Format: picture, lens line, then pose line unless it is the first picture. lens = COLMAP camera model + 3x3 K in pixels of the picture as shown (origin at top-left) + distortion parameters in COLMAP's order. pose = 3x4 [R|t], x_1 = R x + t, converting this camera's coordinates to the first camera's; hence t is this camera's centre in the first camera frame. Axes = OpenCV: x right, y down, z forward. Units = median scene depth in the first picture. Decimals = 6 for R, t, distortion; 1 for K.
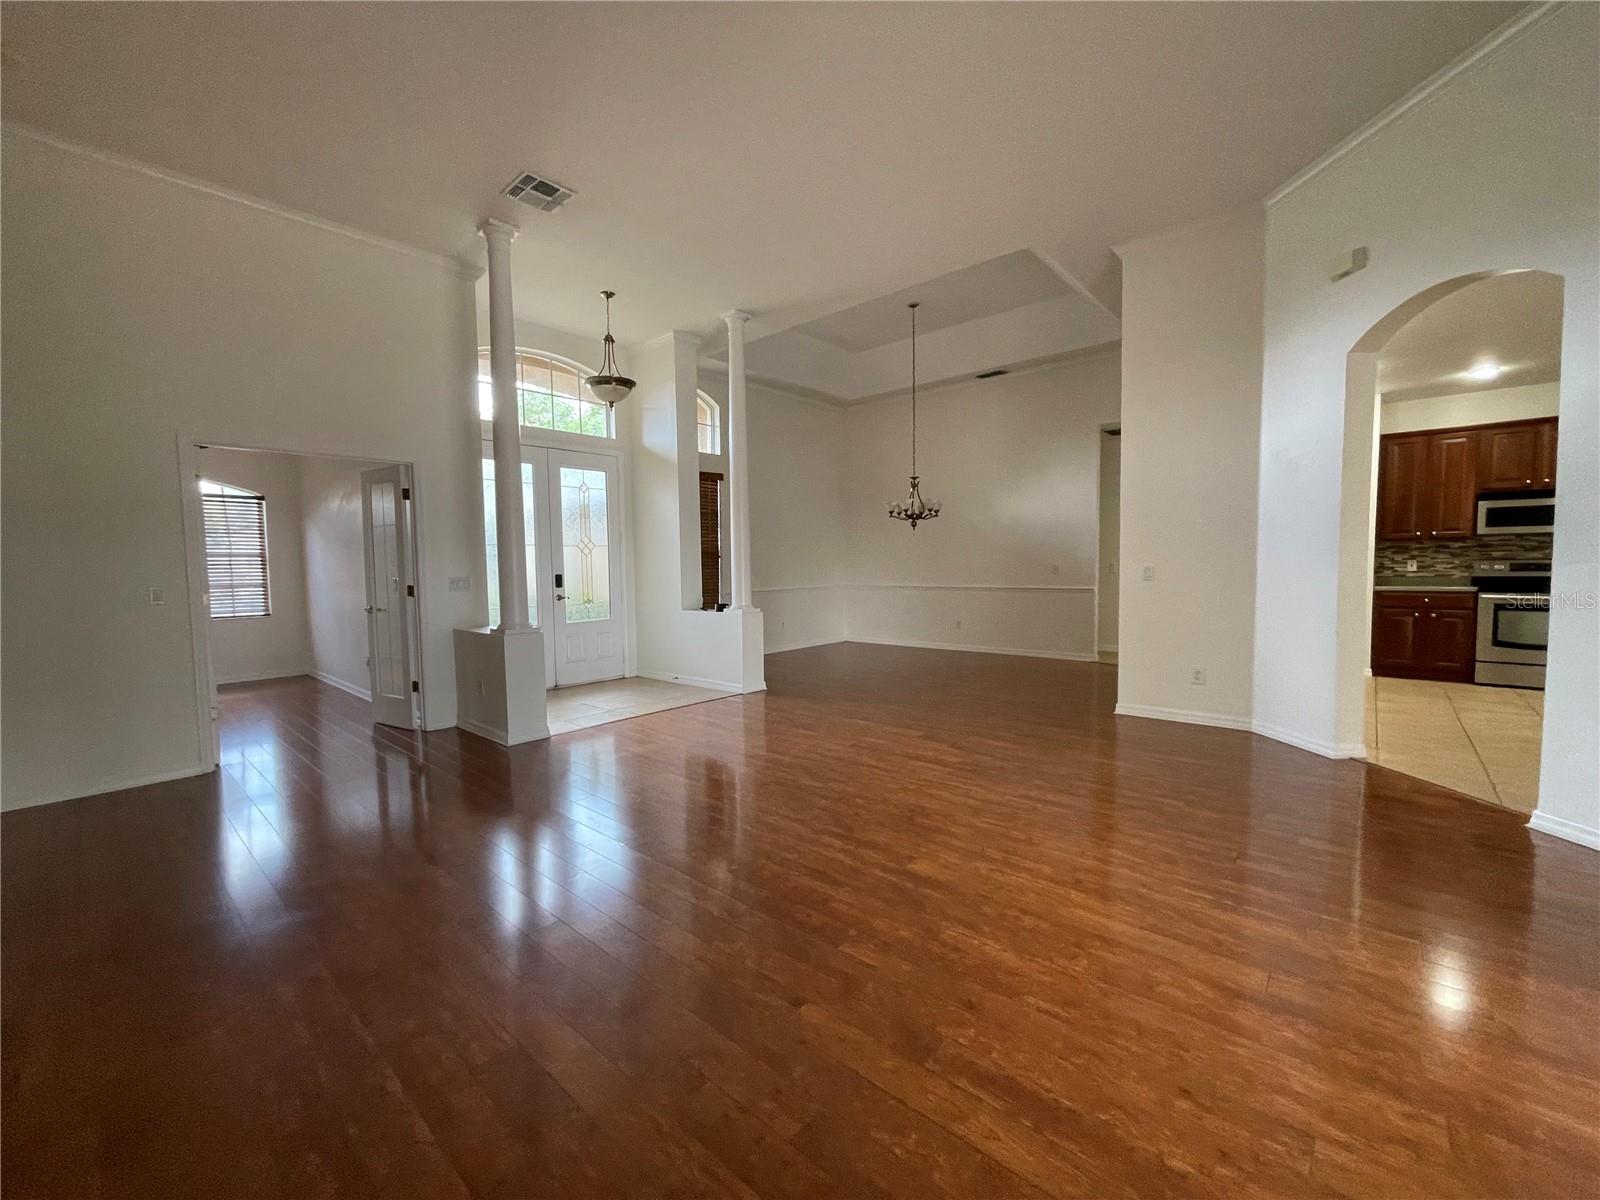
lens RADIAL K [[649.0, 0, 789.9], [0, 649.0, 595.0], [0, 0, 1]] dist [0.001456, -0.000124]
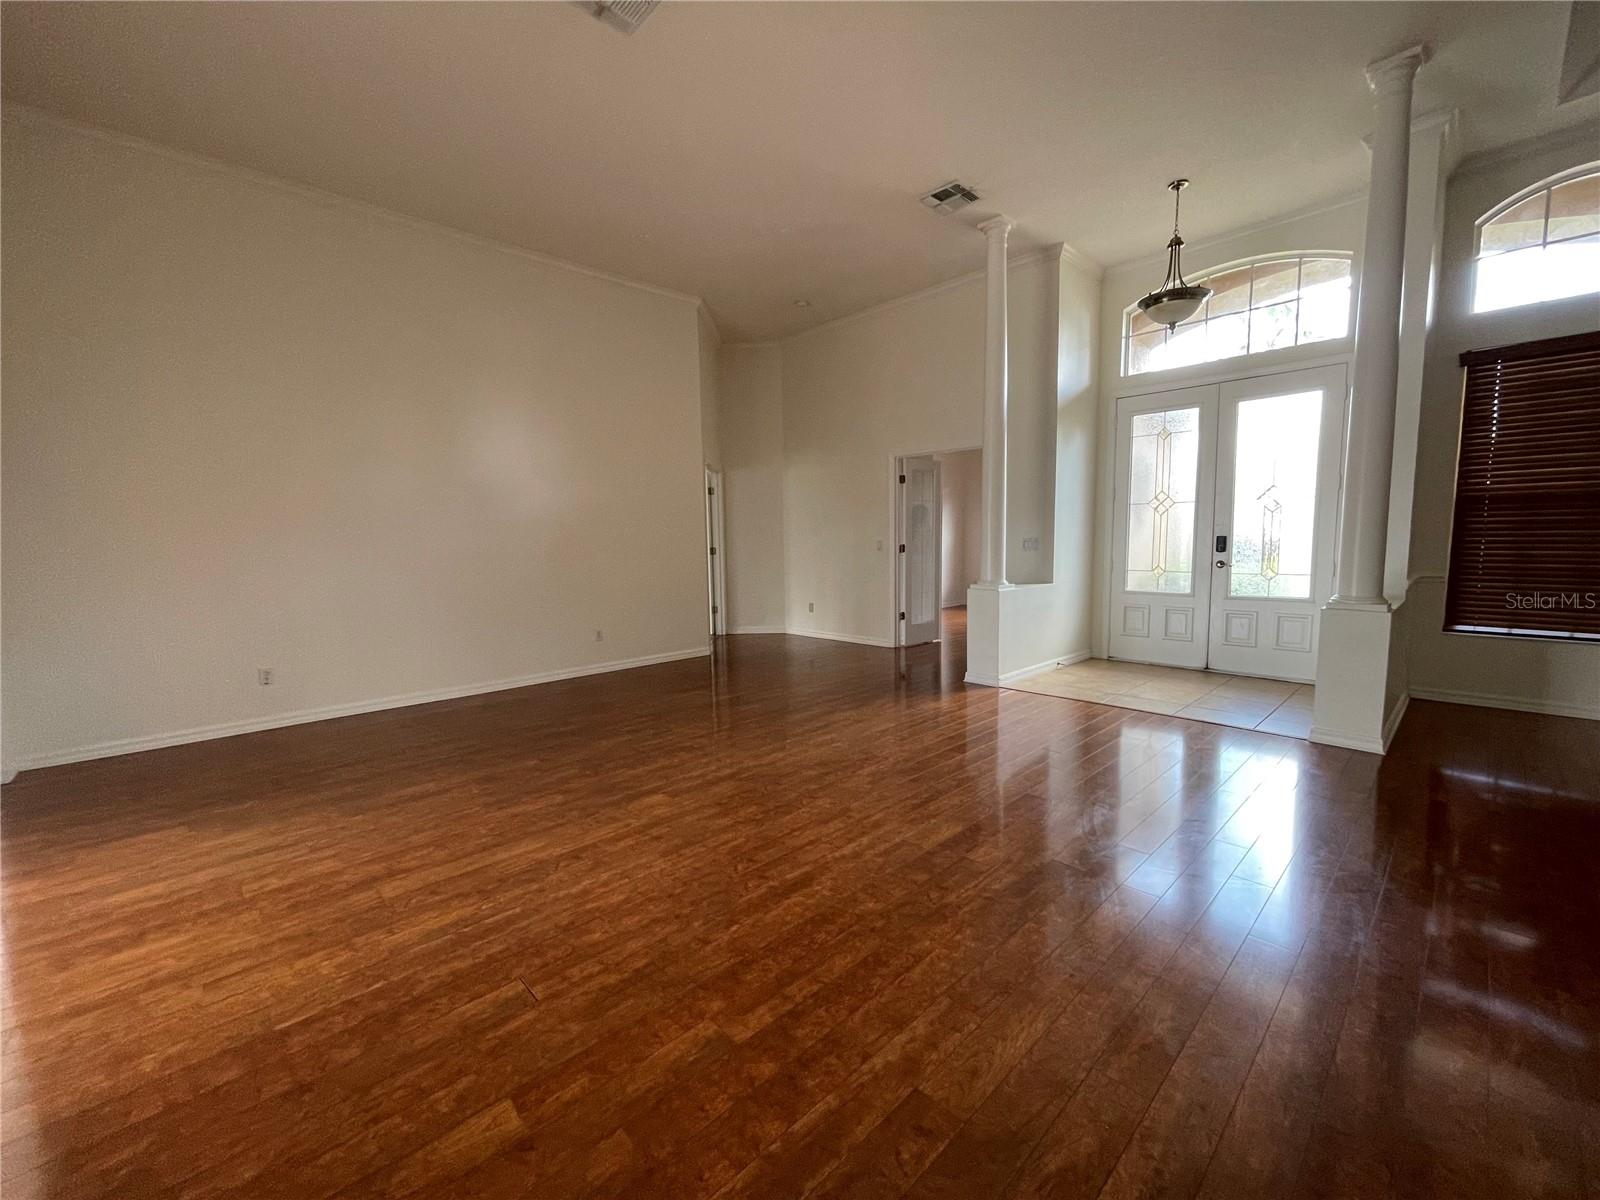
lens RADIAL K [[649.0, 0, 797.1], [0, 649.0, 599.3], [0, 0, 1]] dist [0.001456, -0.000124]
pose [[-0.076860, 0.116290, -0.990237, 1.330681], [-0.028340, 0.992519, 0.118758, -0.088507], [0.996639, 0.037191, -0.072990, 1.353544]]
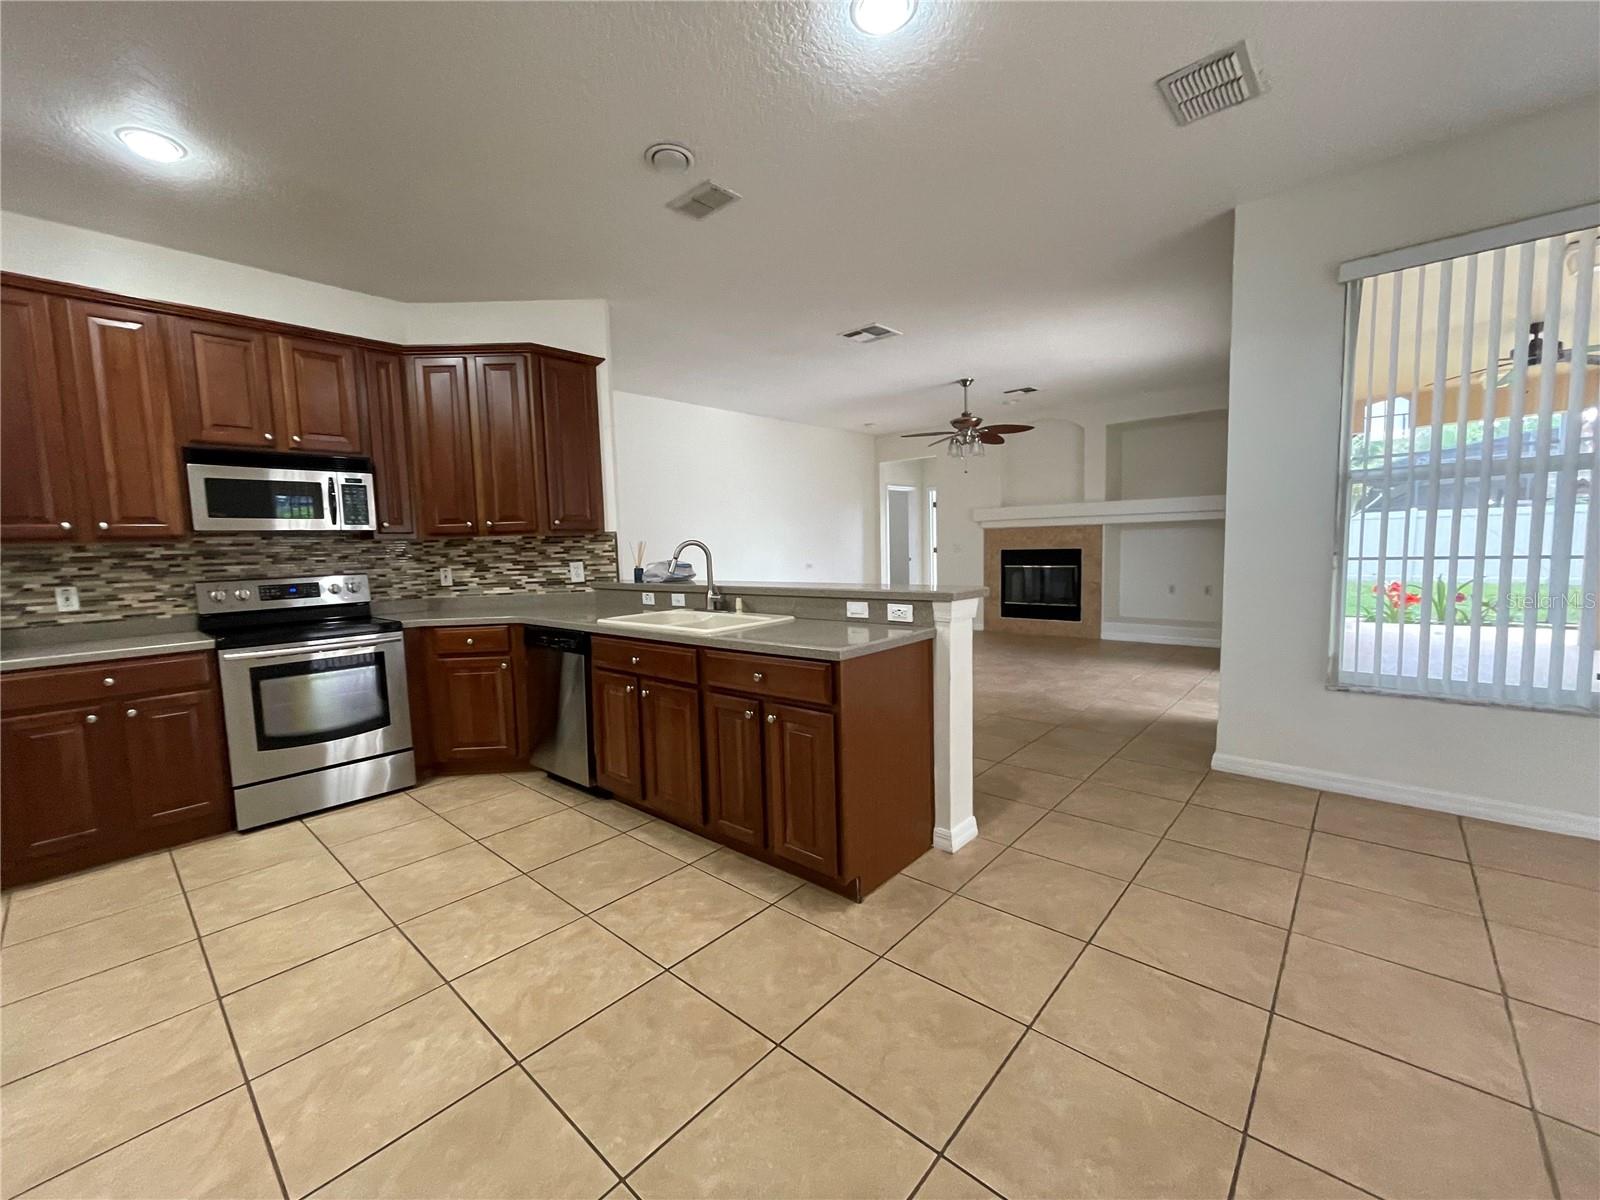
lens RADIAL K [[649.0, 0, 799.6], [0, 649.0, 604.9], [0, 0, 1]] dist [0.001456, -0.000124]
pose [[-0.005691, -0.077466, 0.996979, 0.529821], [0.084951, 0.993353, 0.077670, -0.034507], [-0.996369, 0.085137, 0.000927, 0.518722]]
